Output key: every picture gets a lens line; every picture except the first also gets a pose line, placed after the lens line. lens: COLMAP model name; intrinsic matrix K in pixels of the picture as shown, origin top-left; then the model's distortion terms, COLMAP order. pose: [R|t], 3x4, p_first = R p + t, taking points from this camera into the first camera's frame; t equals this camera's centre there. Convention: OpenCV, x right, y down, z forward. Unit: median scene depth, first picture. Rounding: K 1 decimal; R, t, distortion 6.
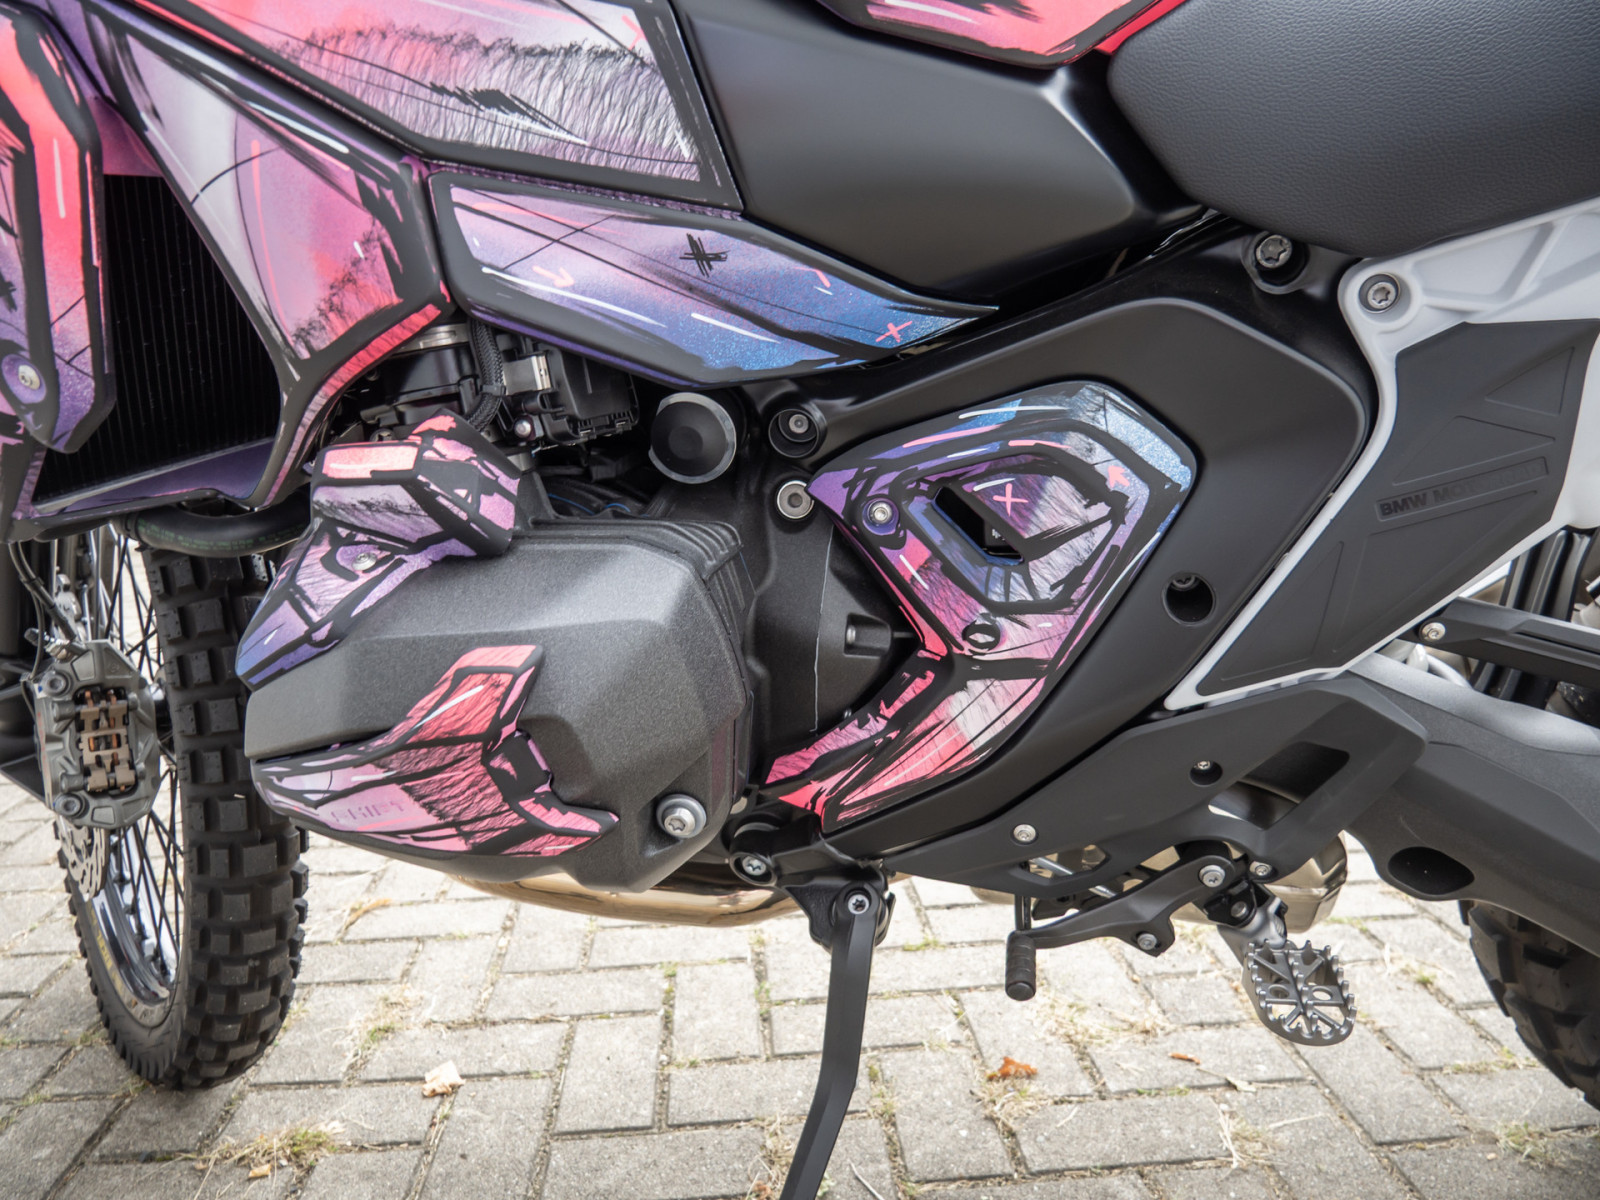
lens RADIAL K [[1124.2, 0, 799.0], [0, 1124.2, 603.5], [0, 0, 1]] dist [-0.034931, 0.007659]
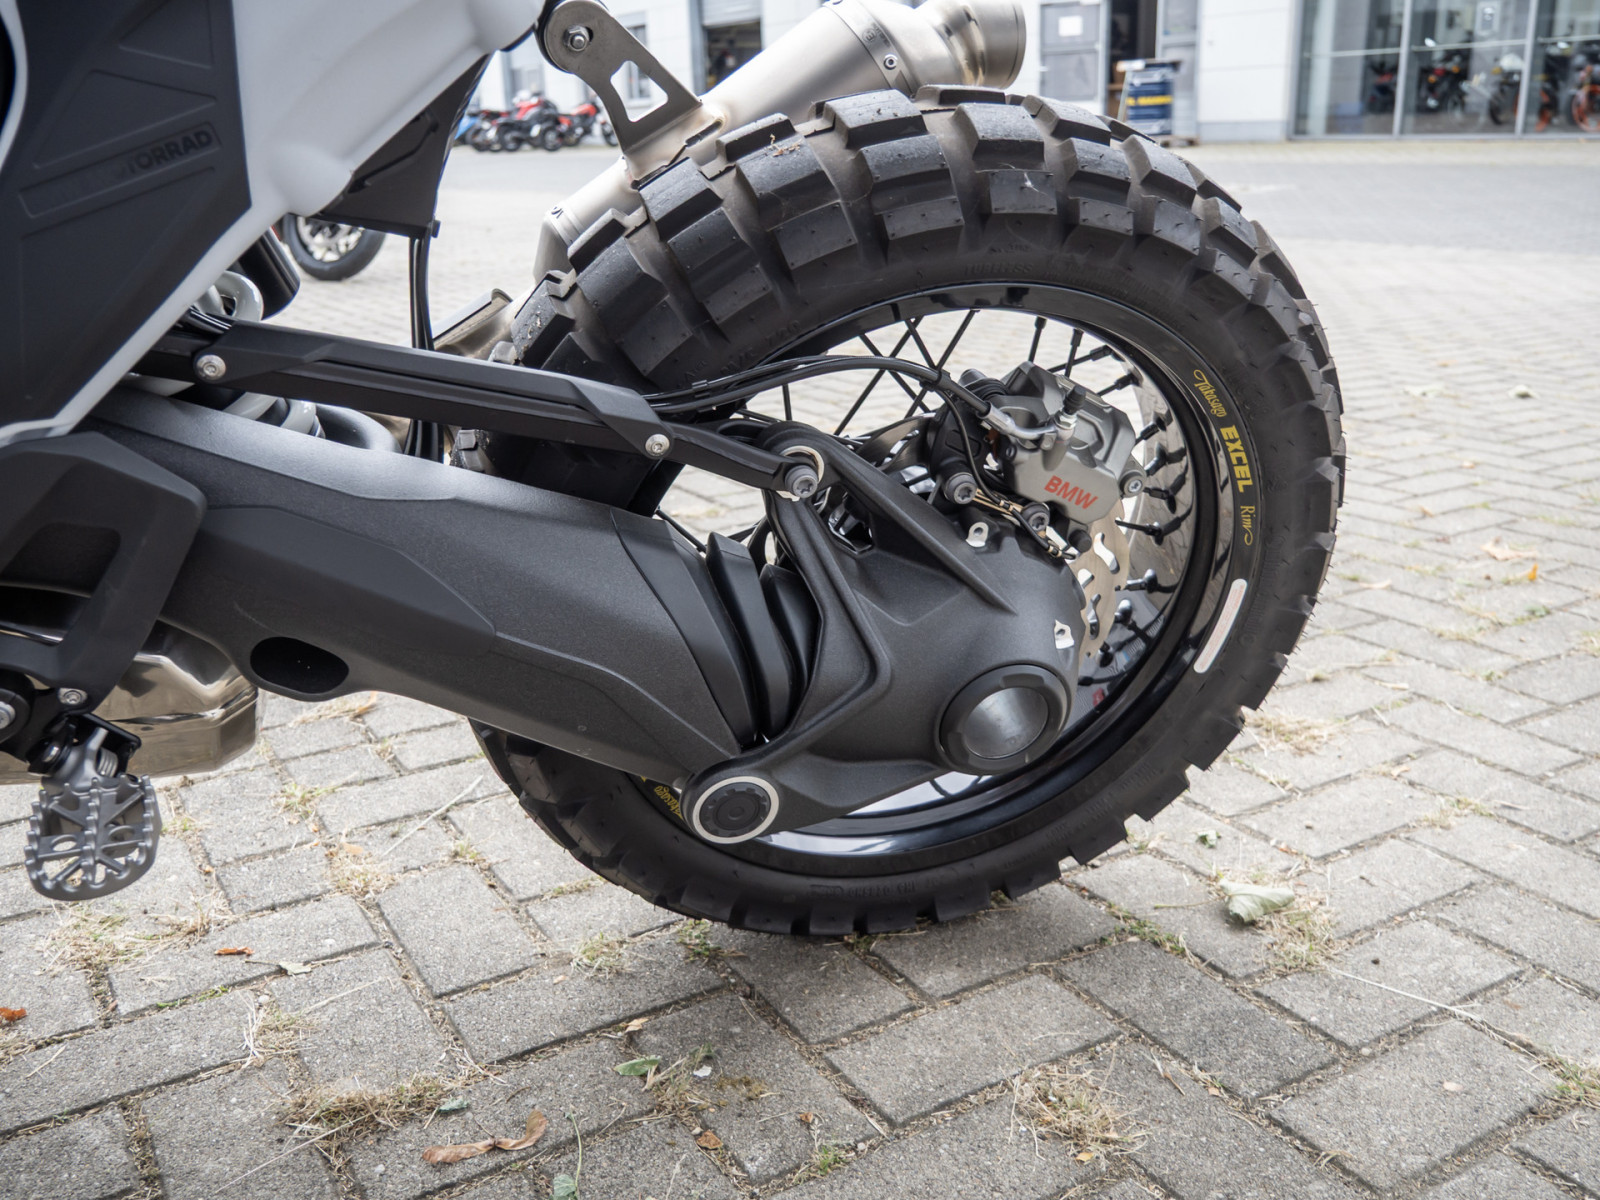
lens RADIAL K [[1395.3, 0, 807.2], [0, 1395.3, 593.6], [0, 0, 1]] dist [-0.003287, -0.011339]
pose [[0.901660, -0.134380, 0.411036, 0.353744], [0.090849, 0.988144, 0.123764, 0.068704], [-0.422794, -0.074251, 0.903179, -0.064709]]
